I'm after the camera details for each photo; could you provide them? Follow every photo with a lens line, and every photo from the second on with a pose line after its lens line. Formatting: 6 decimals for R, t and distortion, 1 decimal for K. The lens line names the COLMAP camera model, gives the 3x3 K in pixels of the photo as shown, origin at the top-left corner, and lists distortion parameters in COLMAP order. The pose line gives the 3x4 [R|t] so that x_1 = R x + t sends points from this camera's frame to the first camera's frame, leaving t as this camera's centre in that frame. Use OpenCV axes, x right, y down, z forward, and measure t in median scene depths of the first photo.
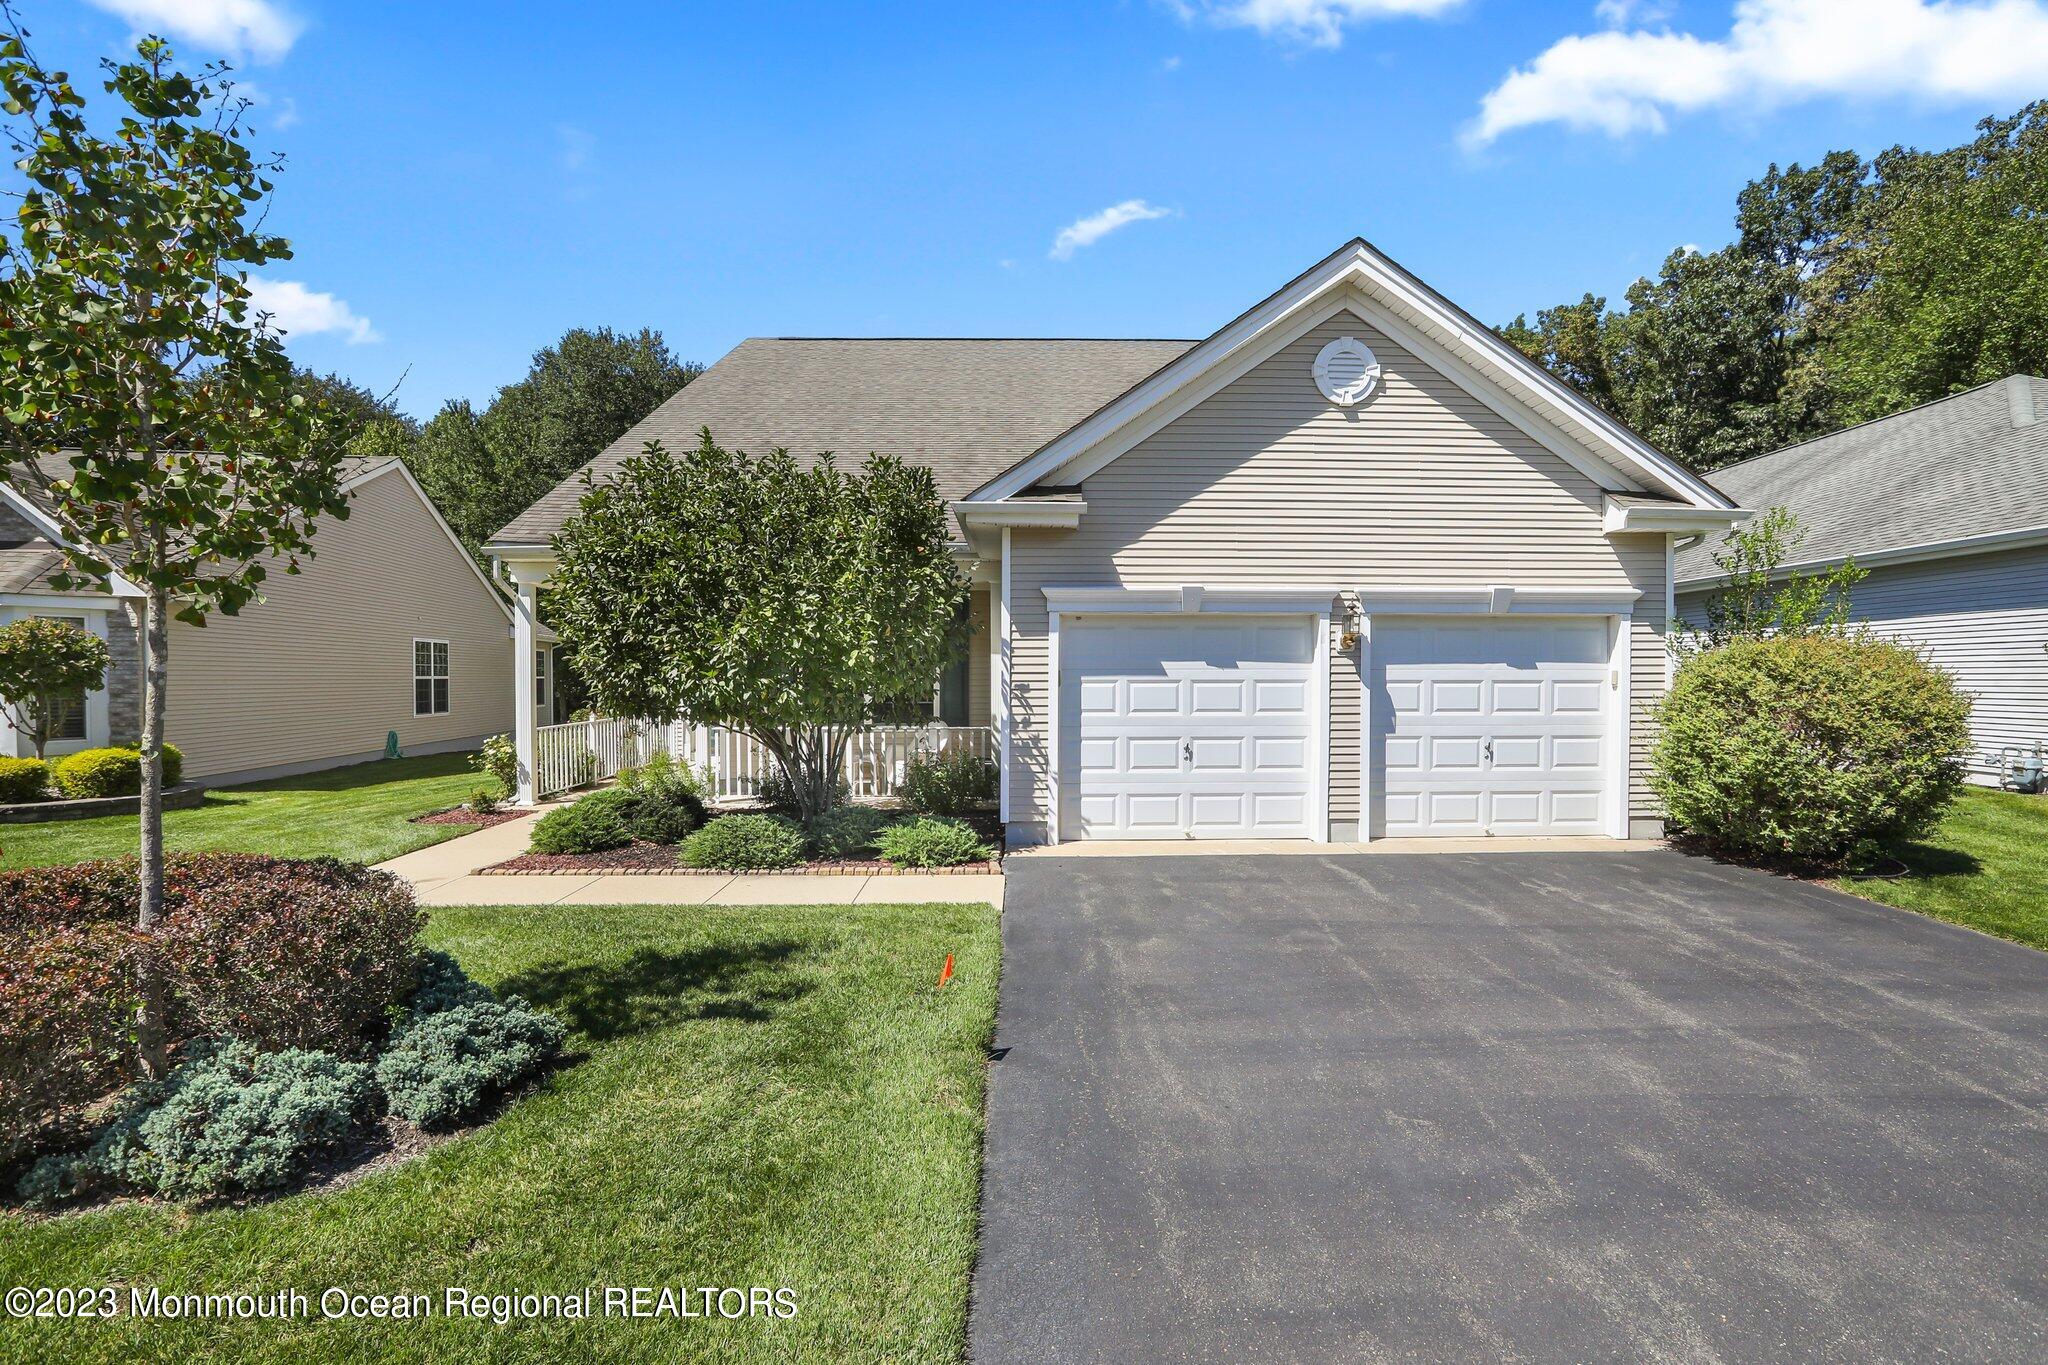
lens RADIAL K [[930.7, 0, 1016.3], [0, 930.7, 687.3], [0, 0, 1]] dist [-0.029572, 0.012538]
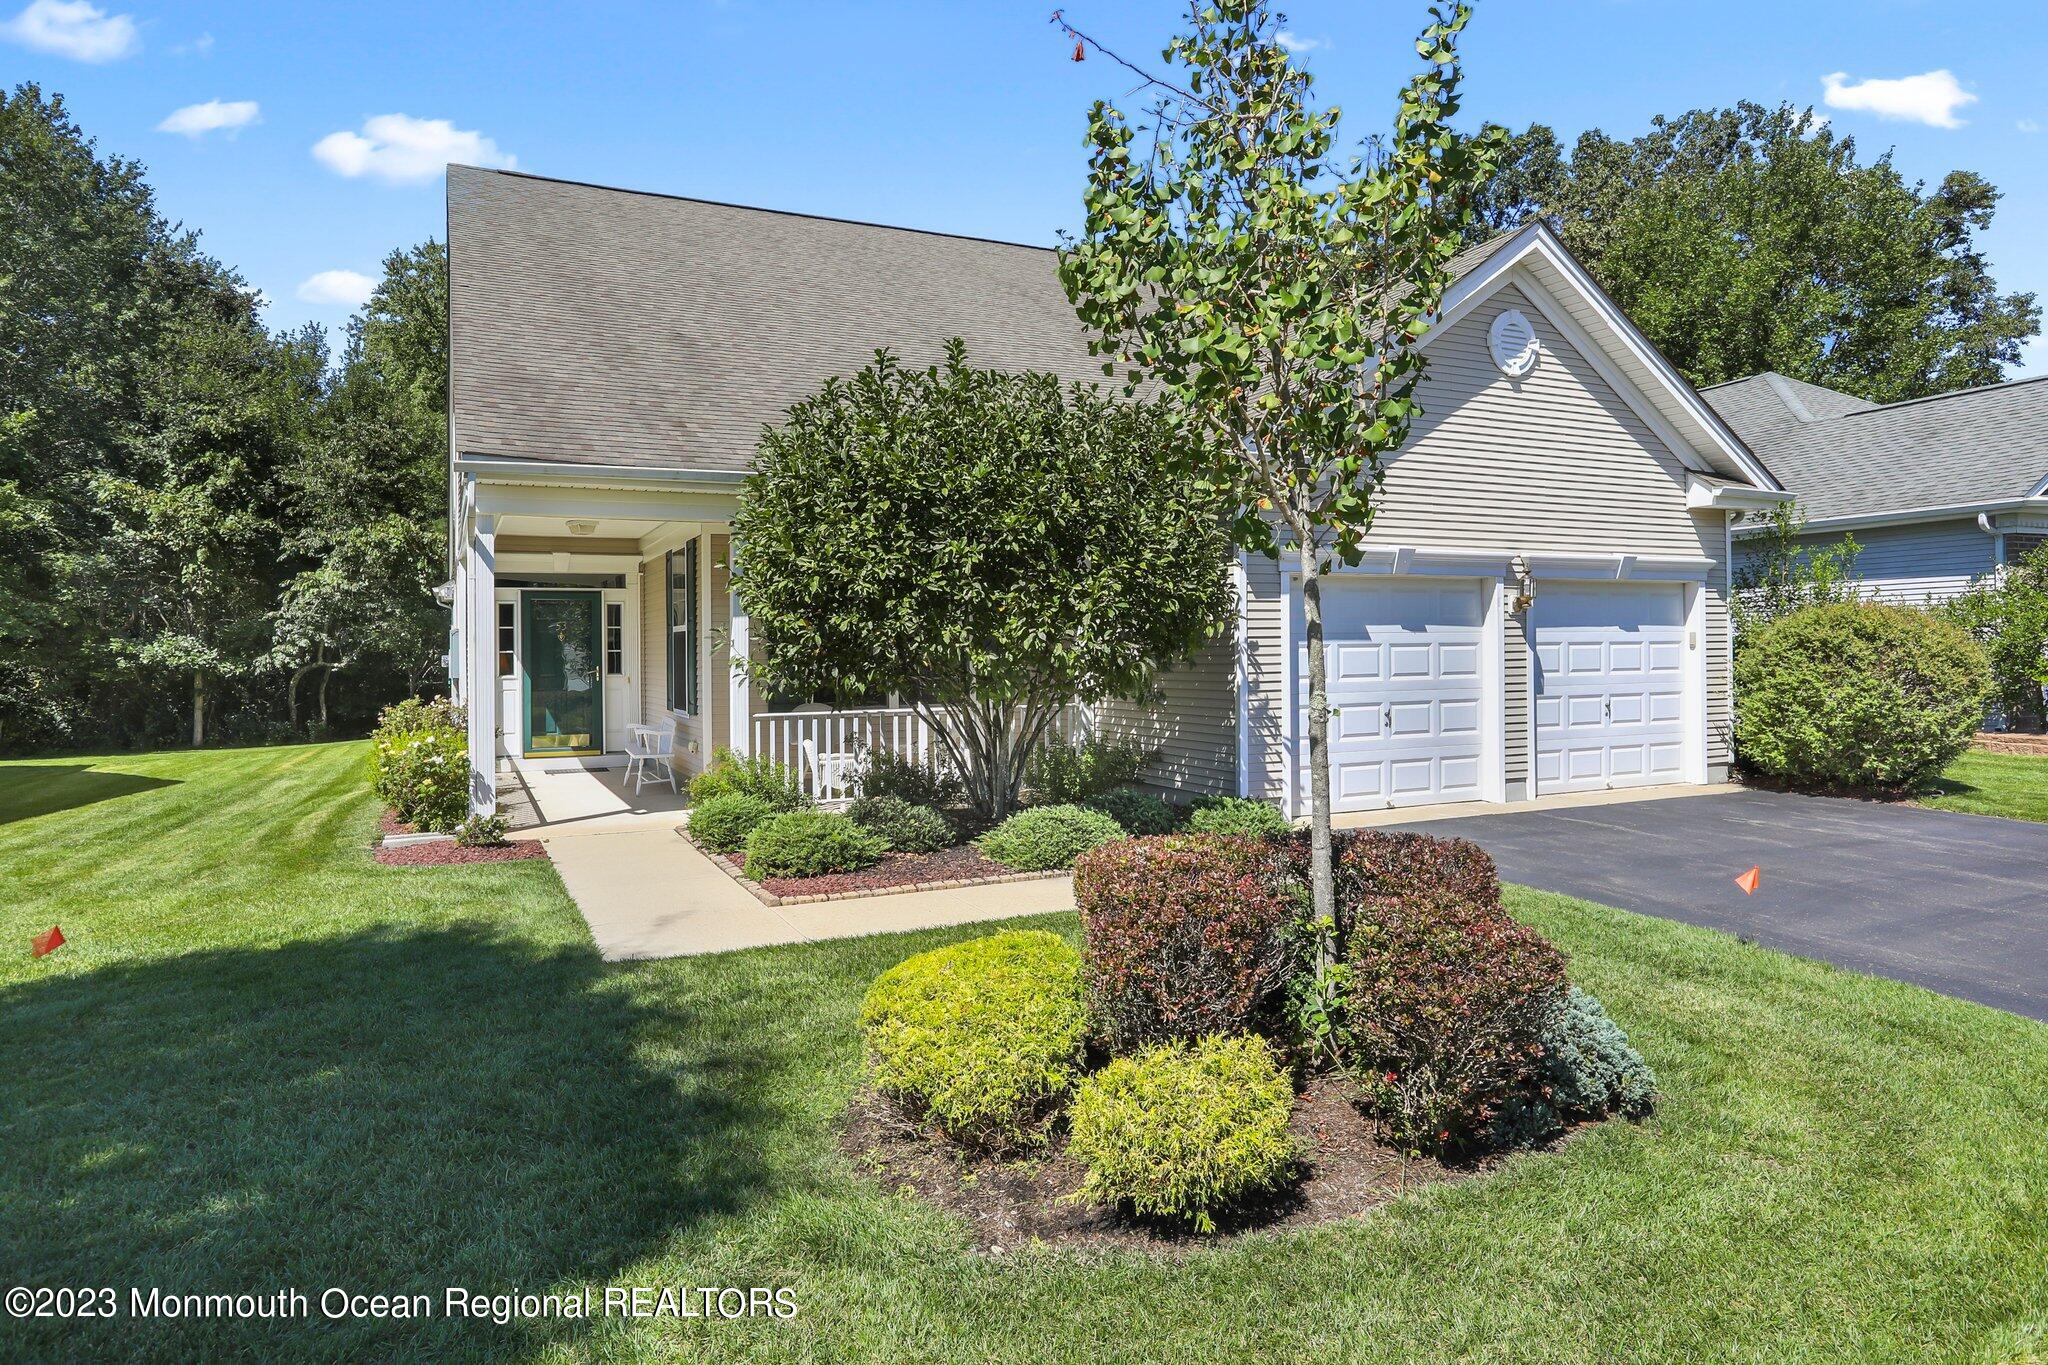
lens RADIAL K [[1227.6, 0, 1017.0], [0, 1227.6, 642.0], [0, 0, 1]] dist [0.004737, -0.001665]
pose [[0.913135, -0.007898, 0.407580, -0.708447], [0.014256, 0.999819, -0.012565, 0.000849], [-0.407407, 0.017284, 0.913083, -0.019645]]
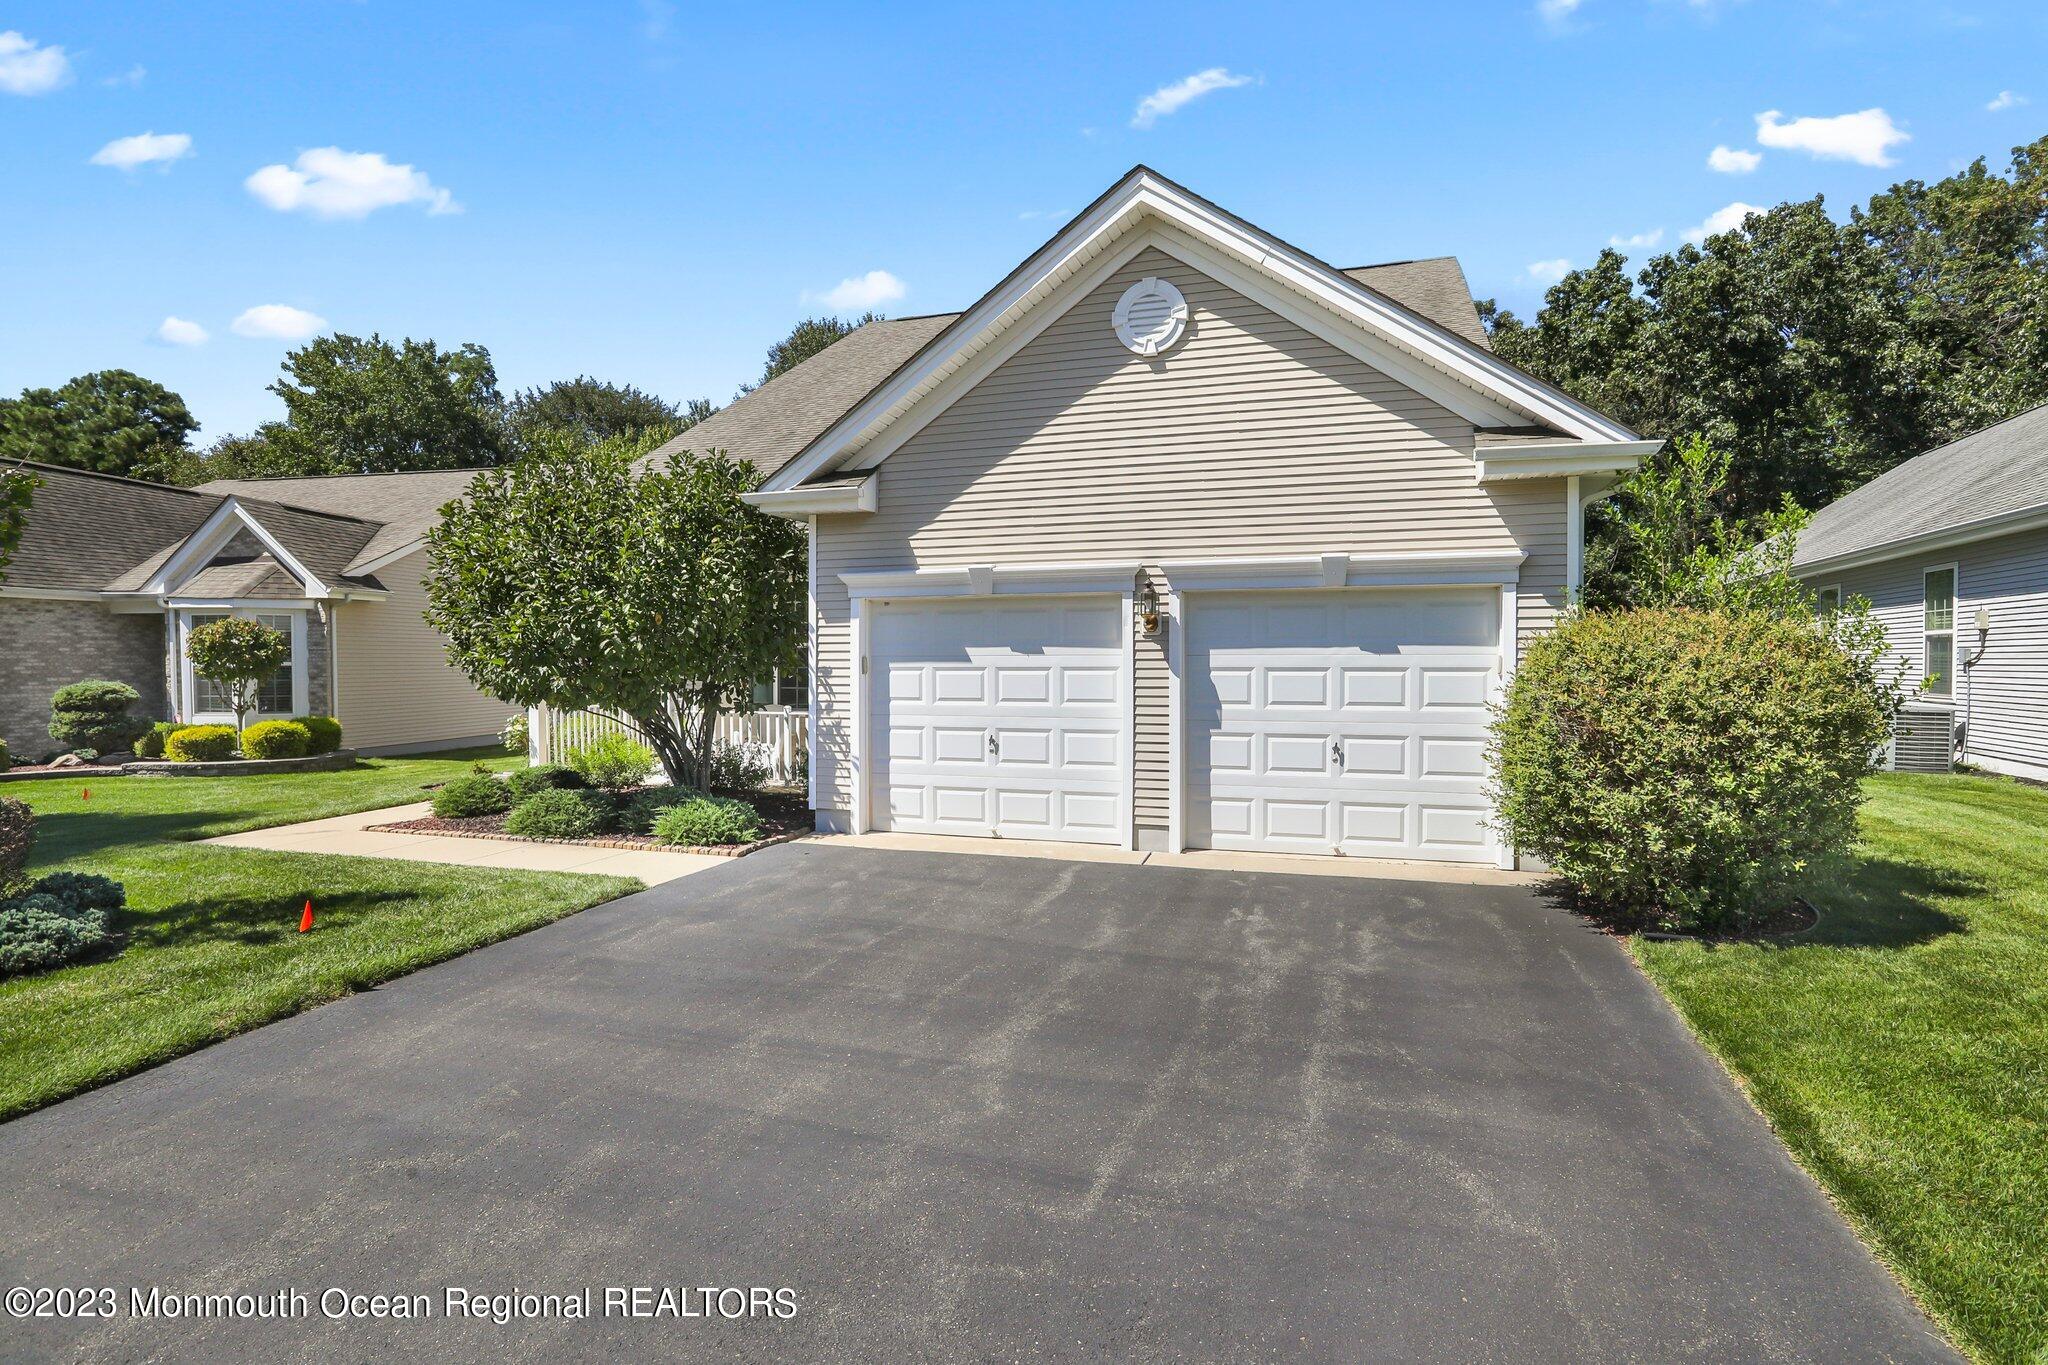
lens RADIAL K [[1011.7, 0, 1025.6], [0, 1011.7, 674.1], [0, 0, 1]] dist [-0.024057, 0.014232]
pose [[0.939939, 0.003746, -0.341322, 0.573022], [-0.003407, 0.999993, 0.001593, -0.002522], [0.341325, -0.000334, 0.939945, 0.056498]]
